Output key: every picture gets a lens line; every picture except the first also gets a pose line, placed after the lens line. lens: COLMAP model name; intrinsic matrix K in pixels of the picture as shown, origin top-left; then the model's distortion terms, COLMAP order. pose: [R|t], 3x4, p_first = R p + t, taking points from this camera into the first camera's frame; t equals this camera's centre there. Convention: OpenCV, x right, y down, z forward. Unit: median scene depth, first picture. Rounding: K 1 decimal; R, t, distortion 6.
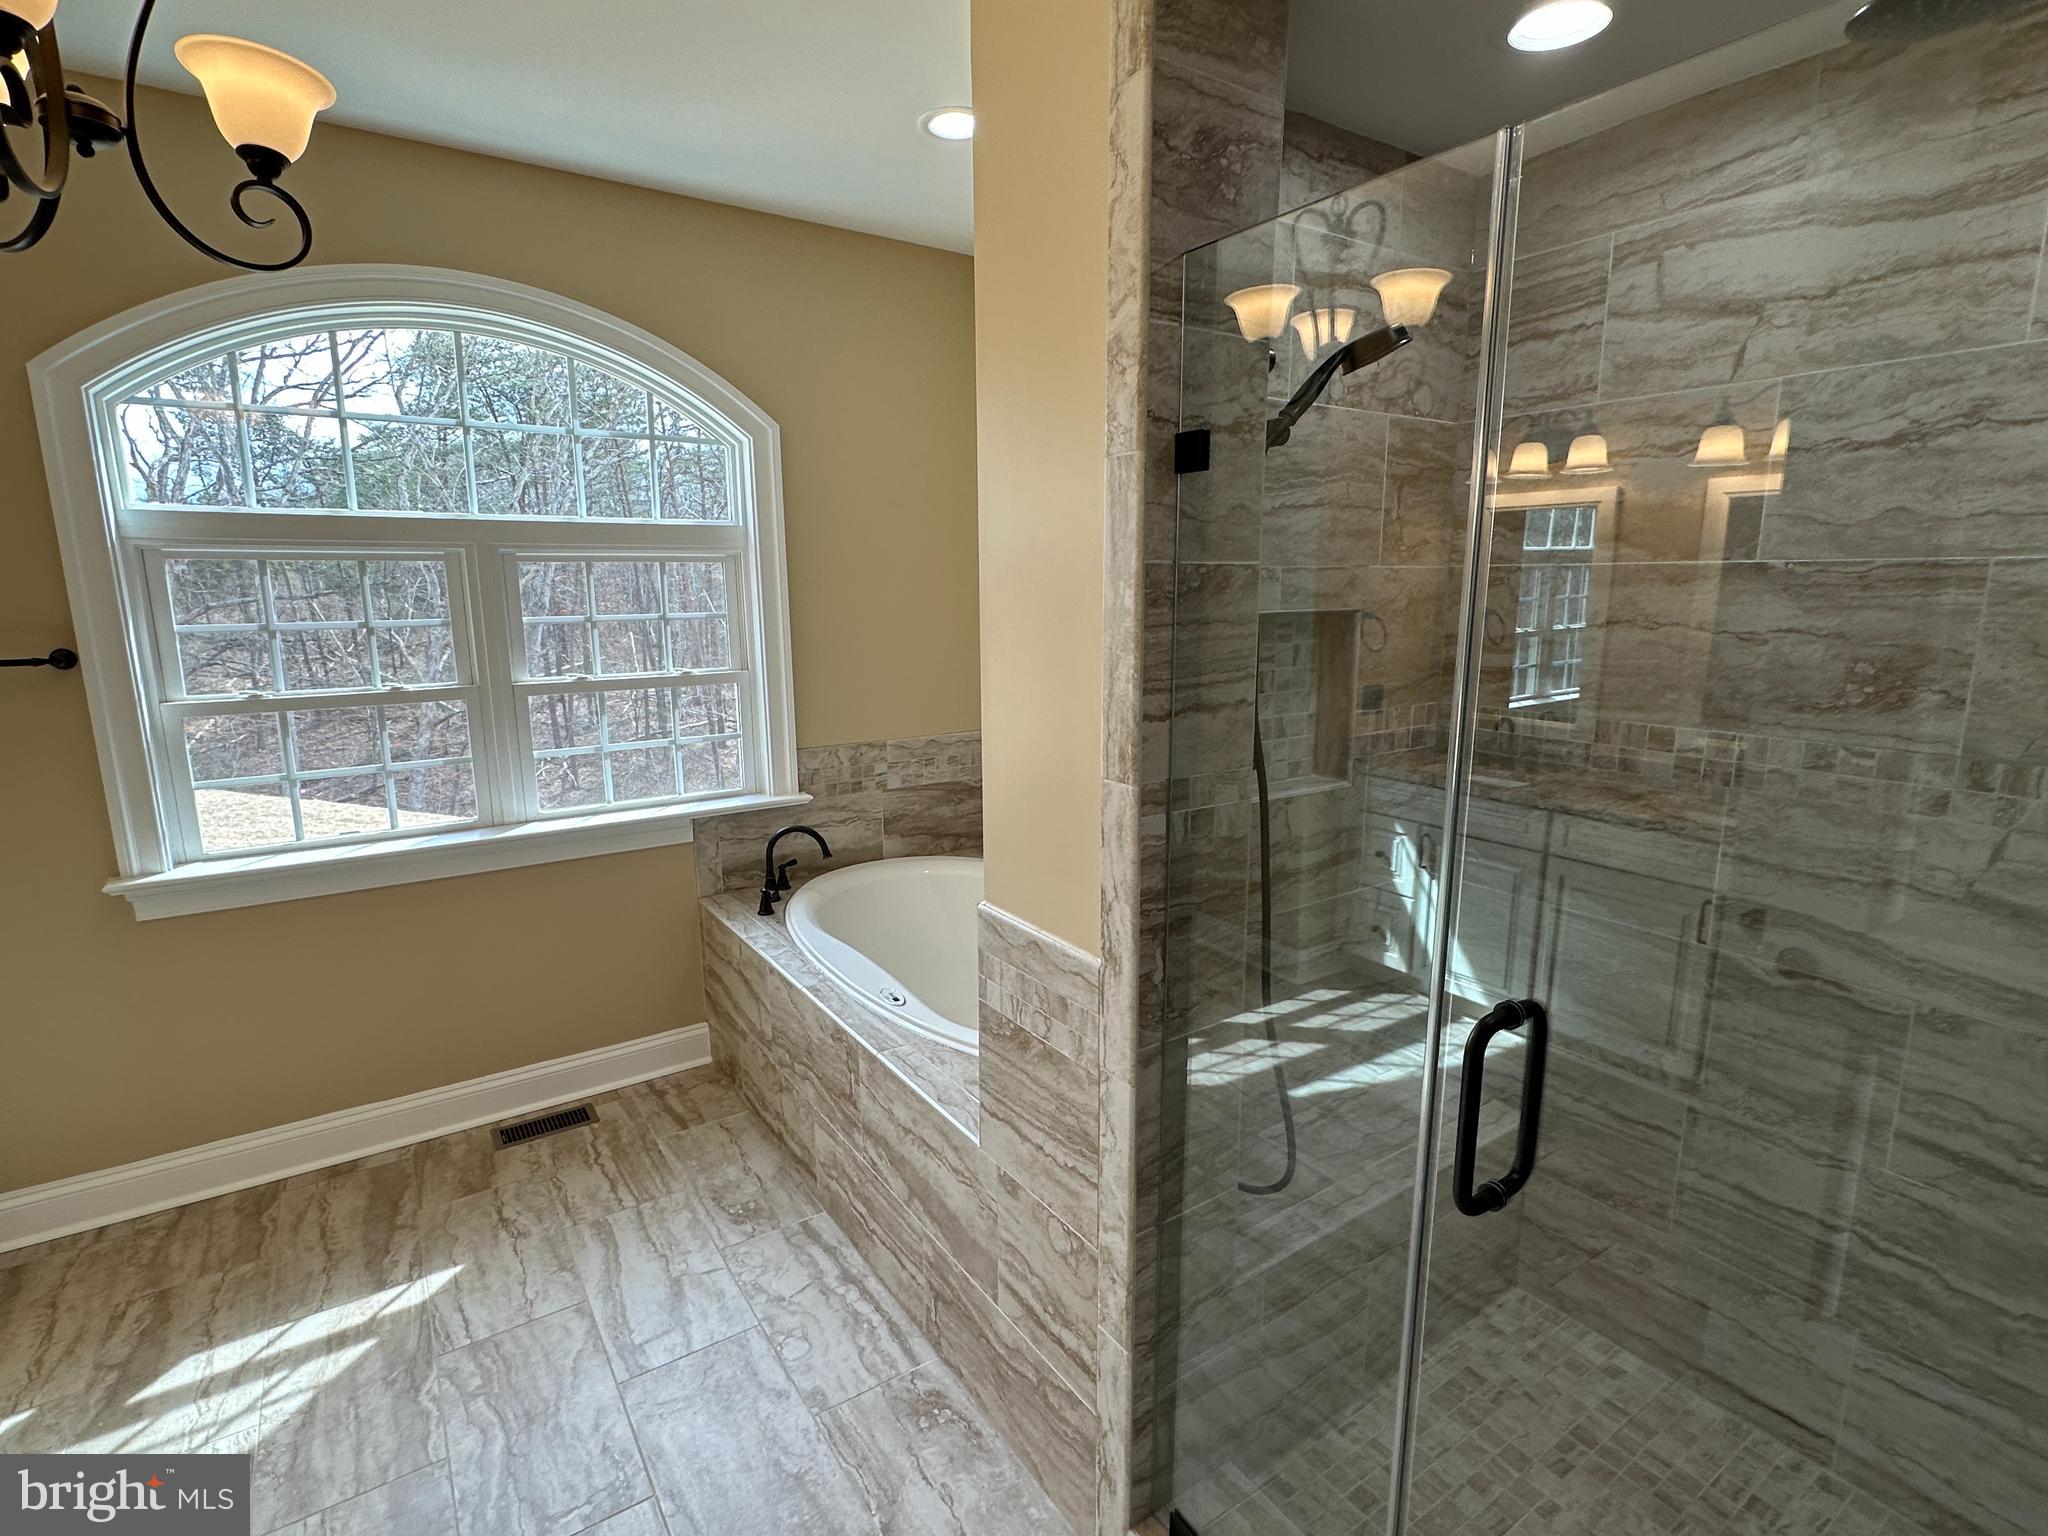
lens RADIAL K [[1003.2, 0, 1028.6], [0, 1003.2, 773.3], [0, 0, 1]] dist [-0.003567, 0.001455]
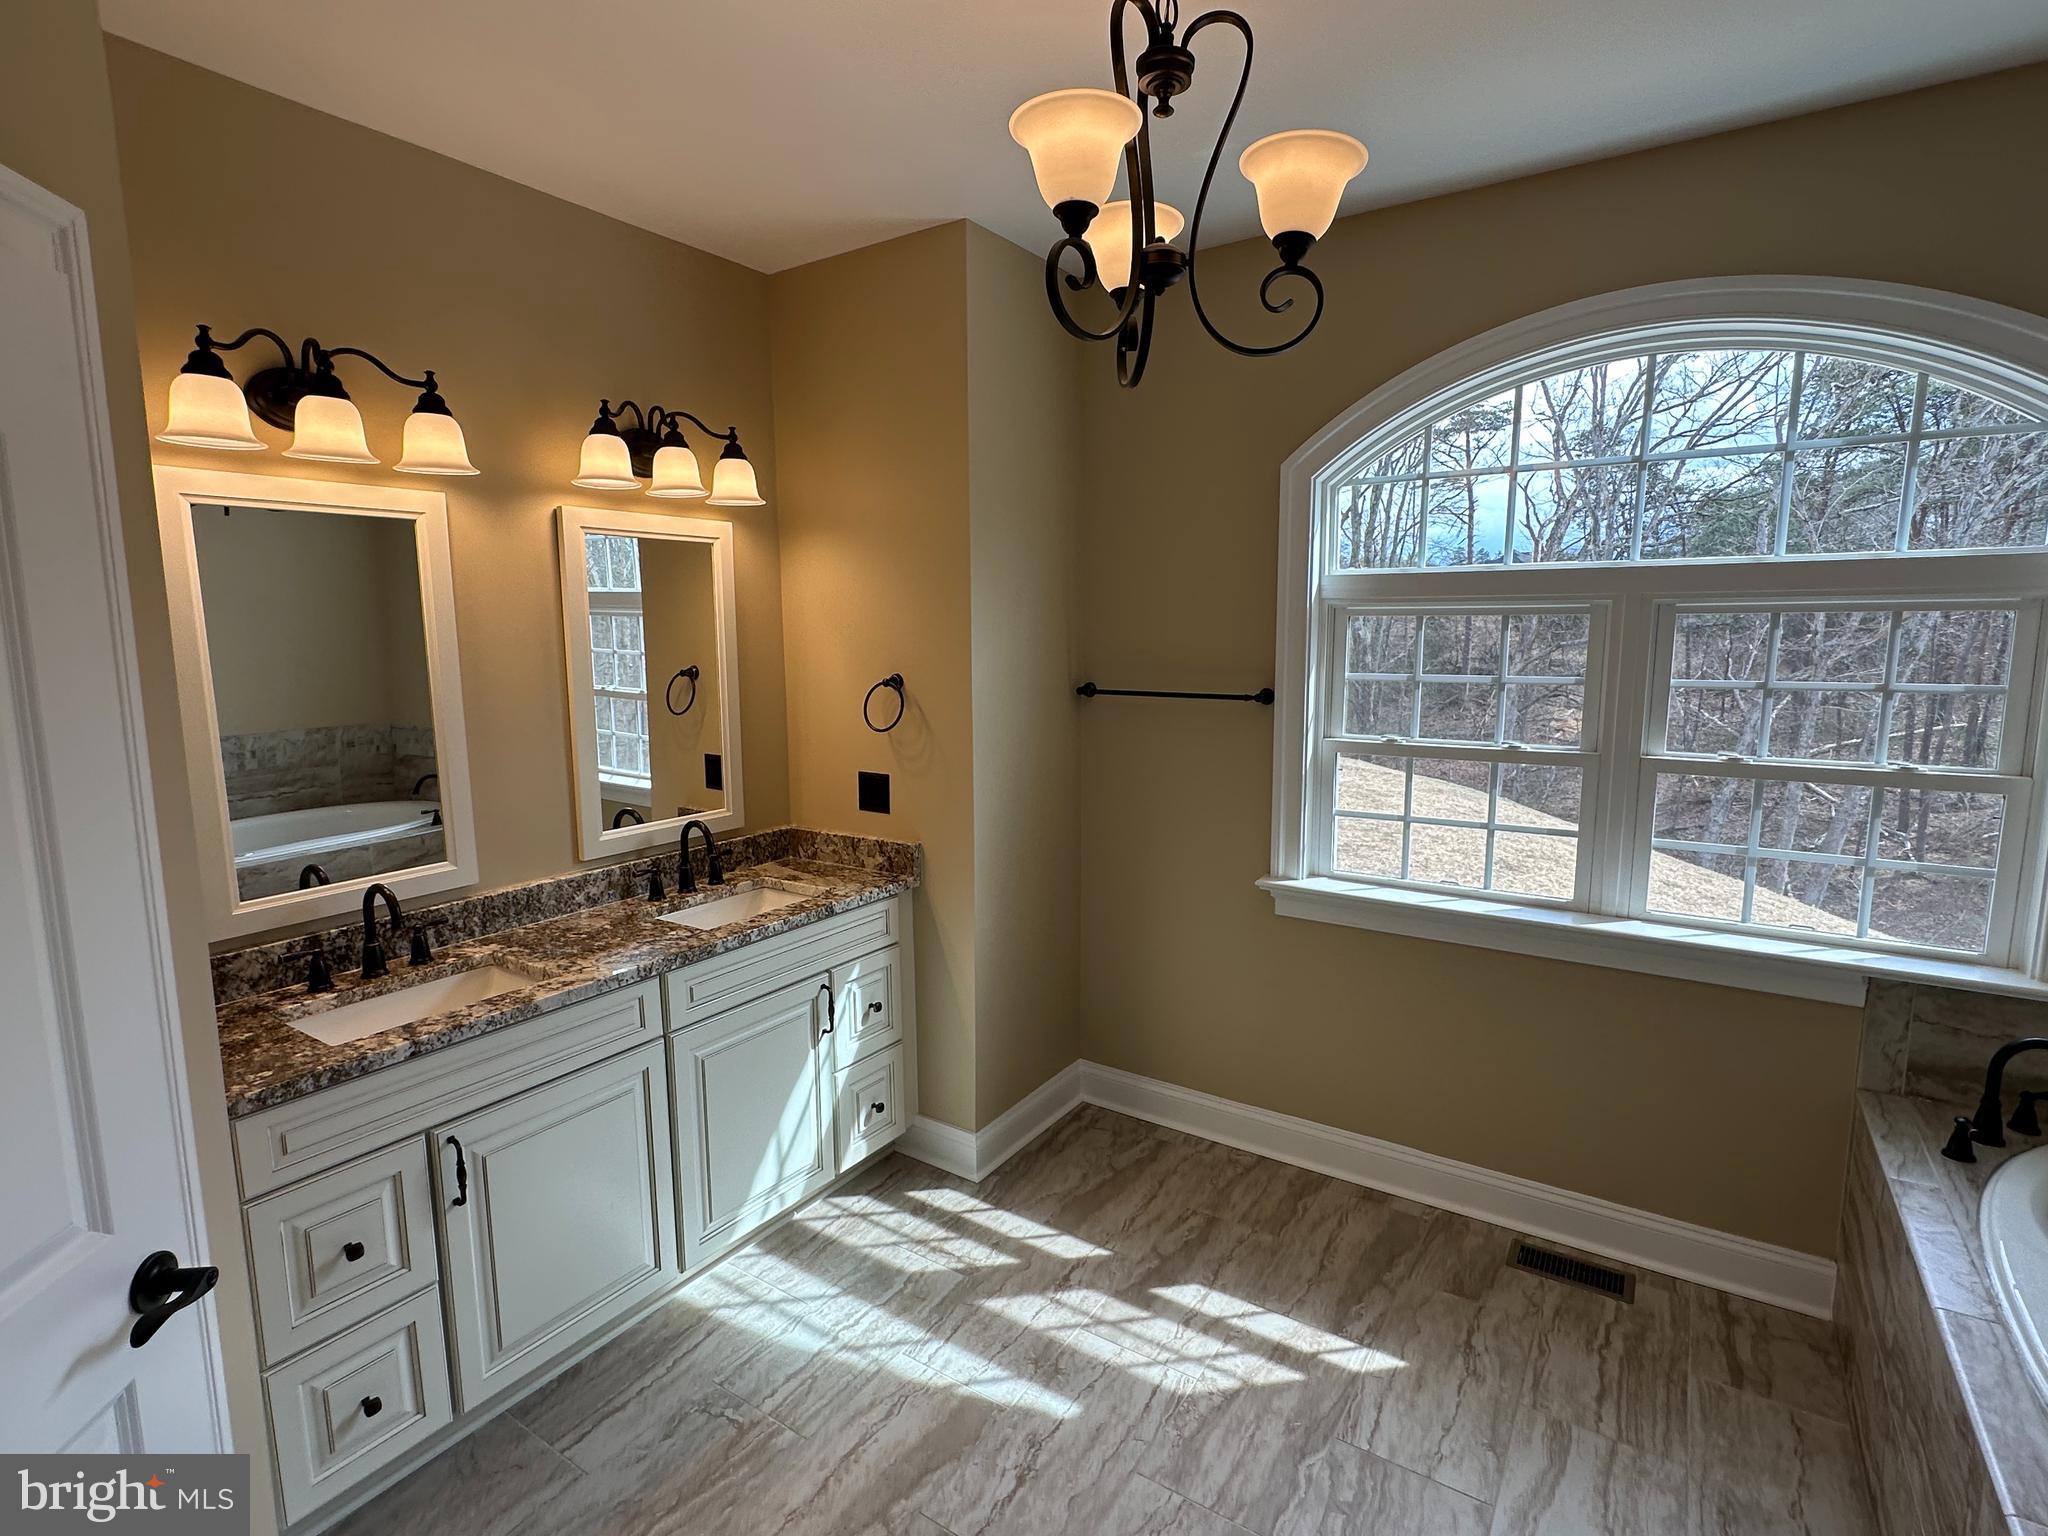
lens RADIAL K [[1003.2, 0, 1027.9], [0, 1003.2, 770.6], [0, 0, 1]] dist [-0.003567, 0.001455]
pose [[0.375145, 0.133296, -0.917332, 0.086050], [-0.170045, 0.982710, 0.073255, -0.061402], [0.911236, 0.128507, 0.391325, 0.235314]]
